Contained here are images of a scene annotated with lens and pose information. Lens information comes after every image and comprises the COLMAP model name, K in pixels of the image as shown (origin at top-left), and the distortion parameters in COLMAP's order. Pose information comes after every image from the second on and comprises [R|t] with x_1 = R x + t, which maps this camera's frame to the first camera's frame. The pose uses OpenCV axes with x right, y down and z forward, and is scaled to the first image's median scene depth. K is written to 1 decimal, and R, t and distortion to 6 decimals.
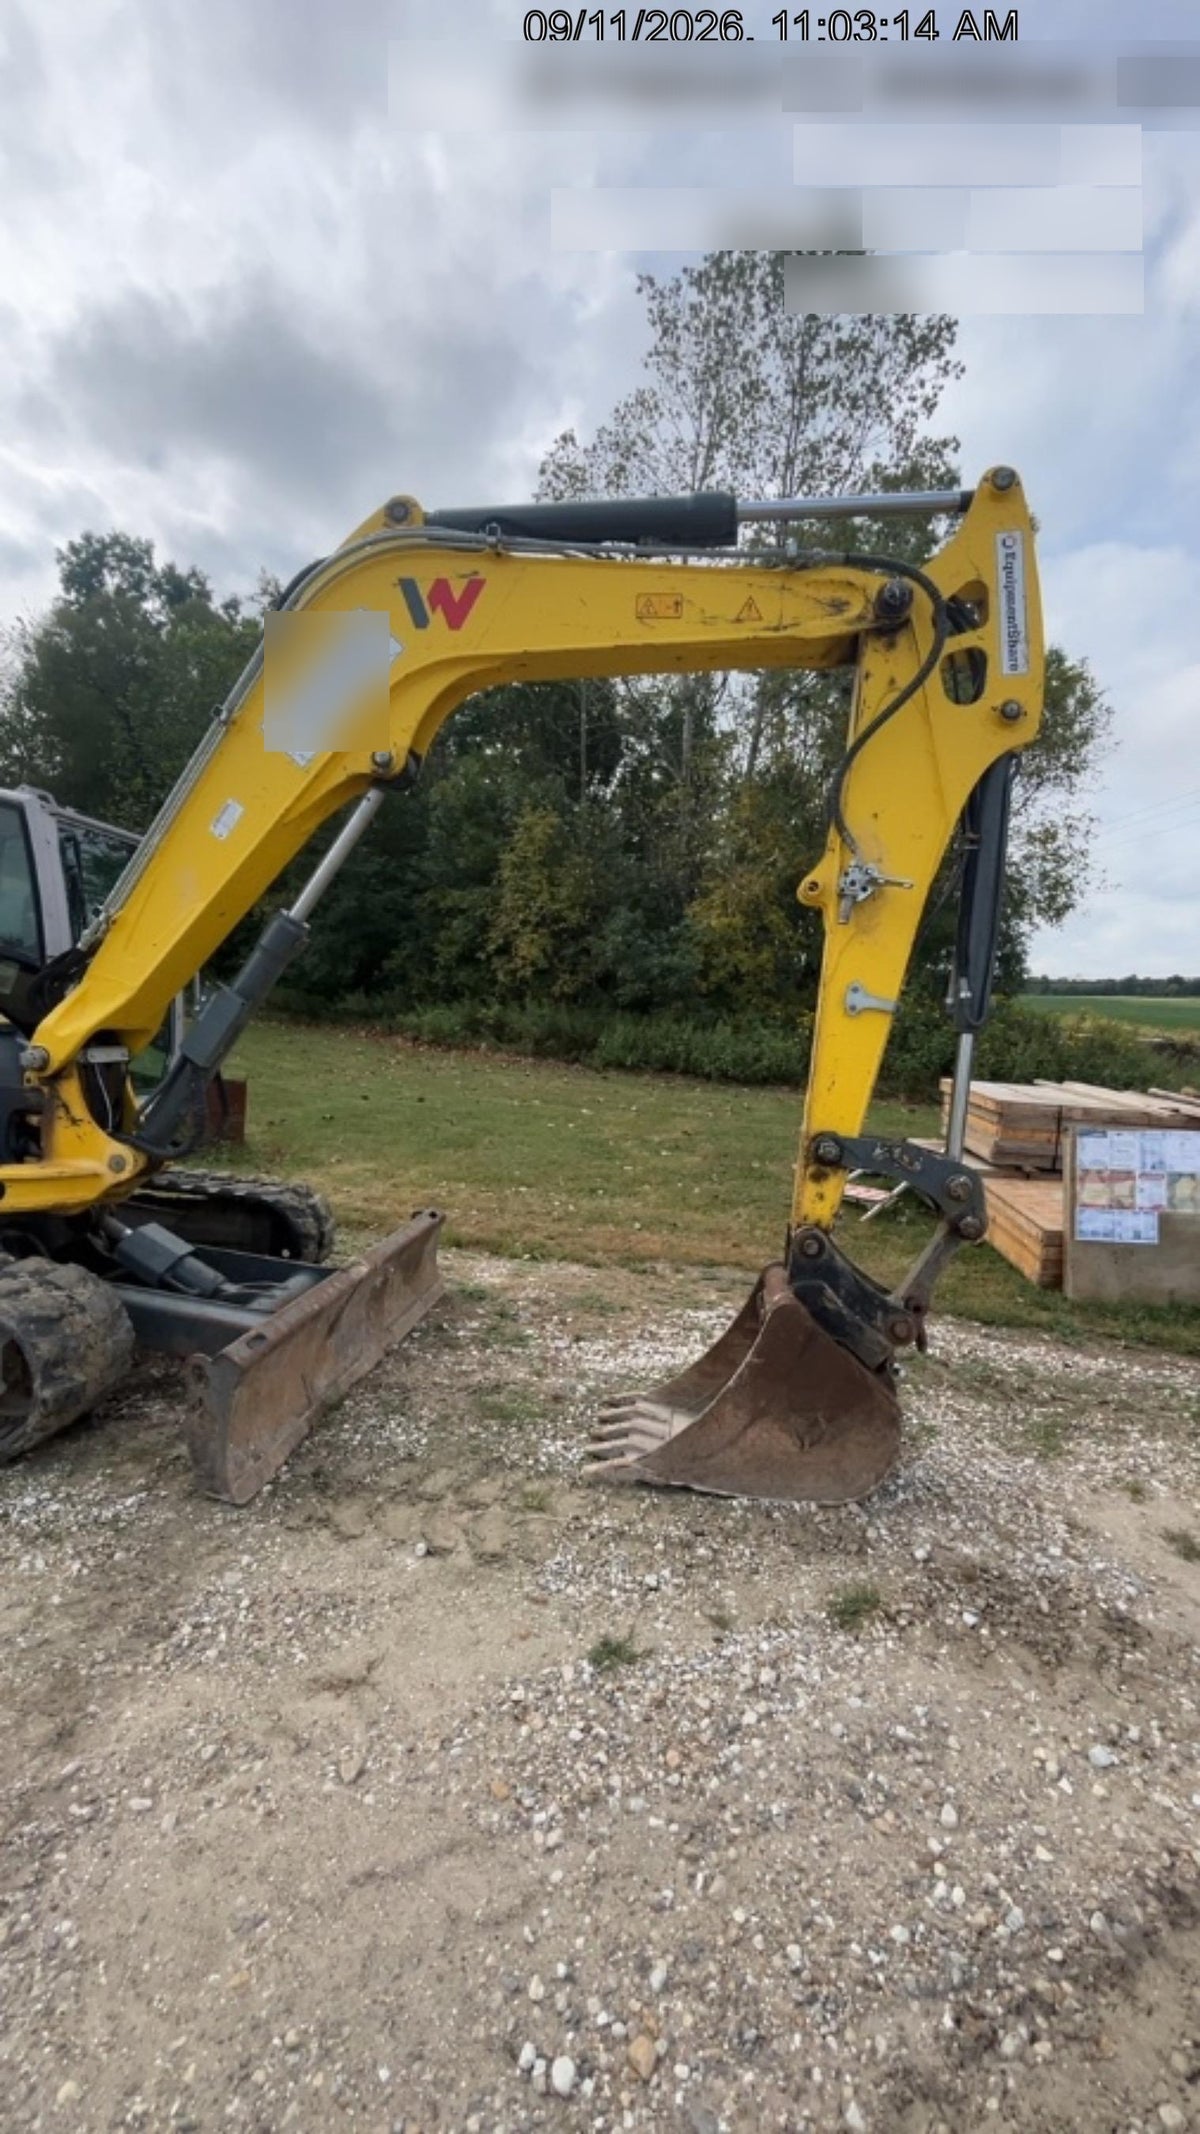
lens RADIAL K [[856.8, 0, 590.9], [0, 856.8, 1070.8], [0, 0, 1]] dist [-0.001705, -0.000291]
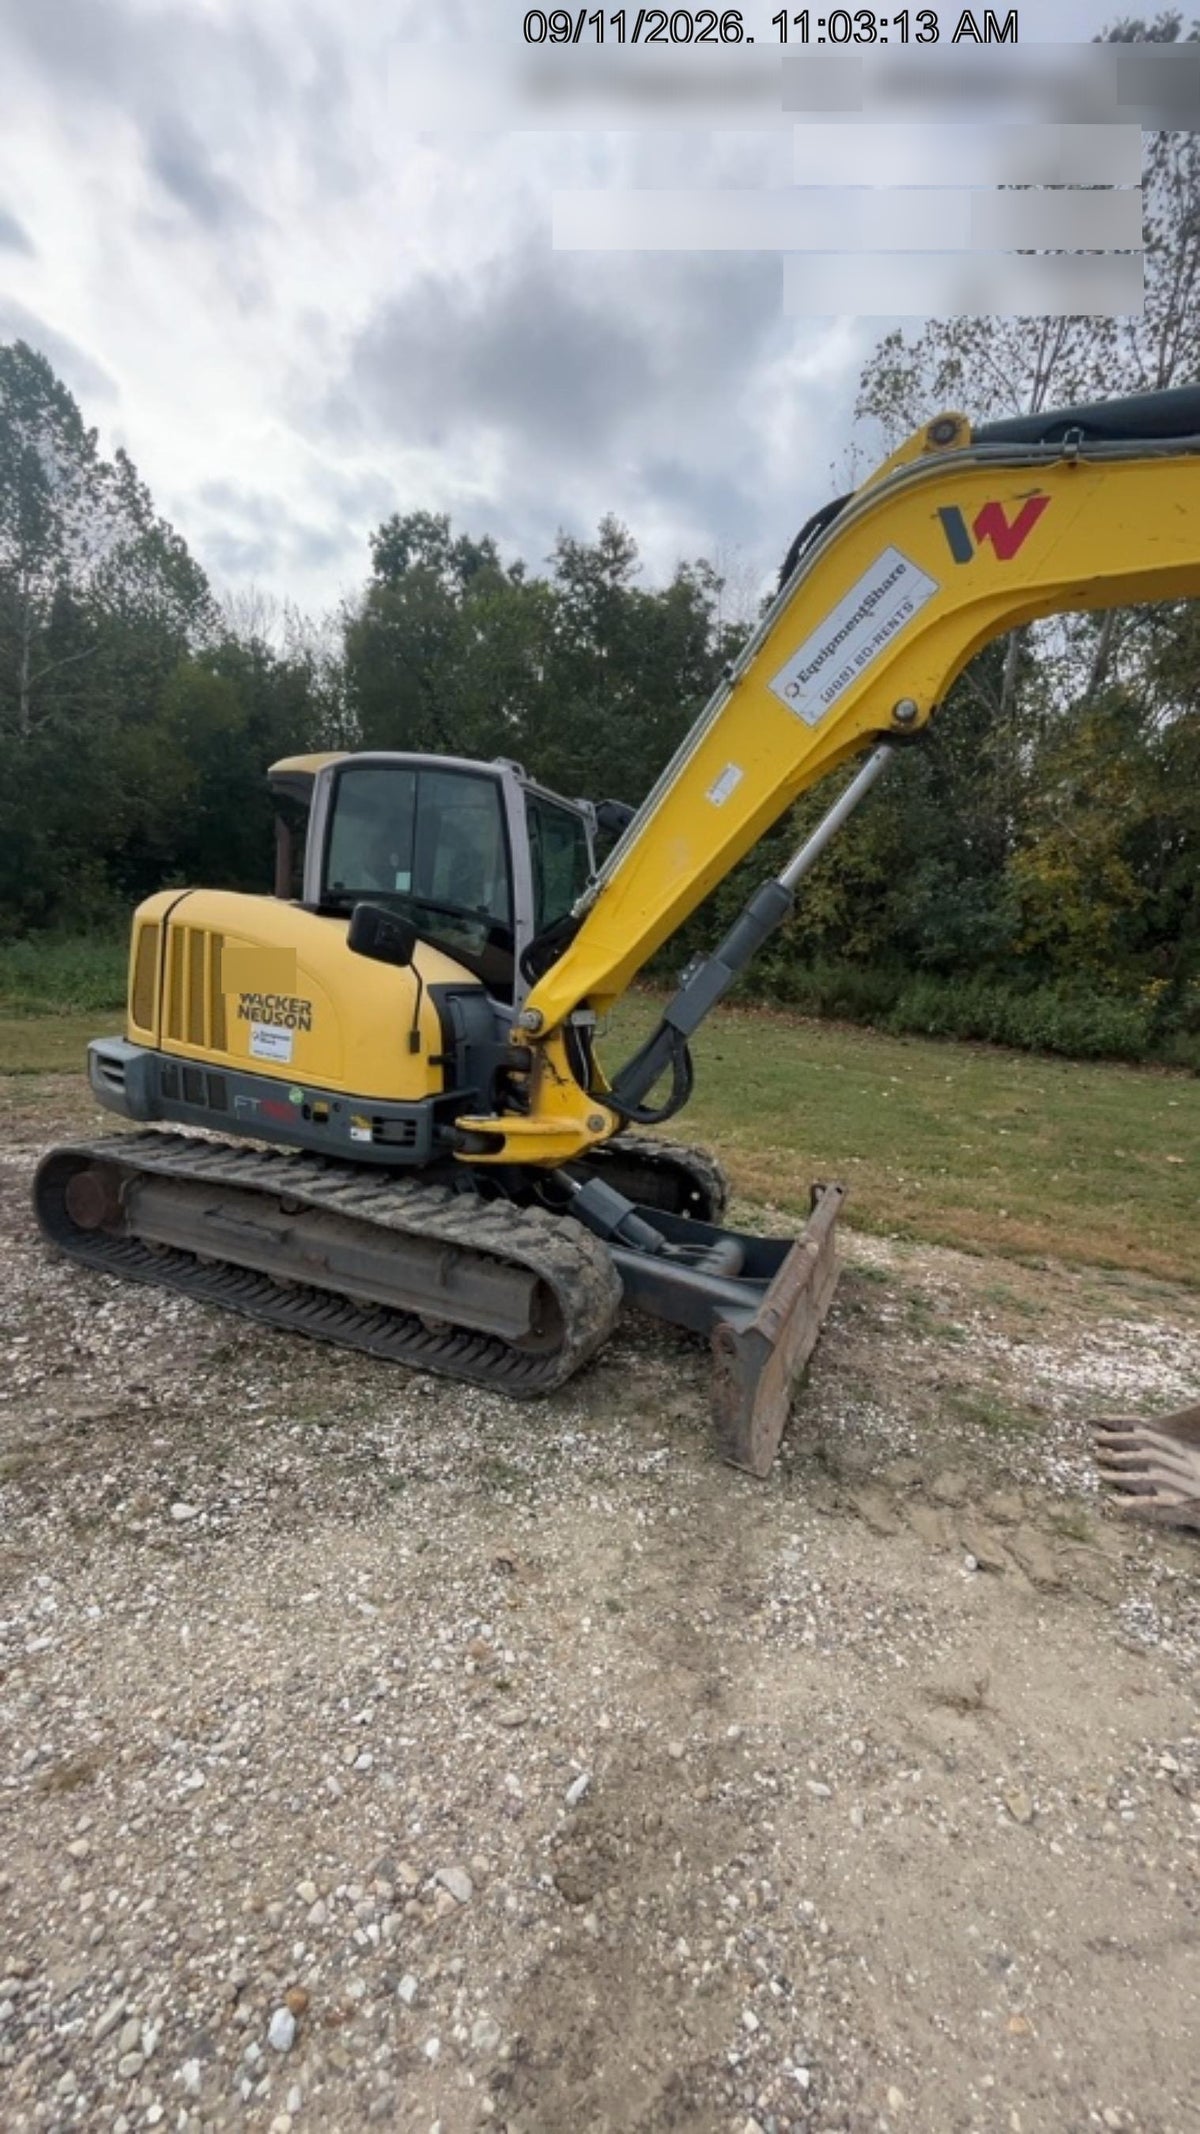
lens RADIAL K [[856.8, 0, 590.9], [0, 856.8, 1070.8], [0, 0, 1]] dist [-0.001705, -0.000291]
pose [[0.959686, 0.054502, -0.275739, -0.237739], [-0.039888, 0.997500, 0.058337, -0.014244], [0.278229, -0.044987, 0.959461, -0.001002]]
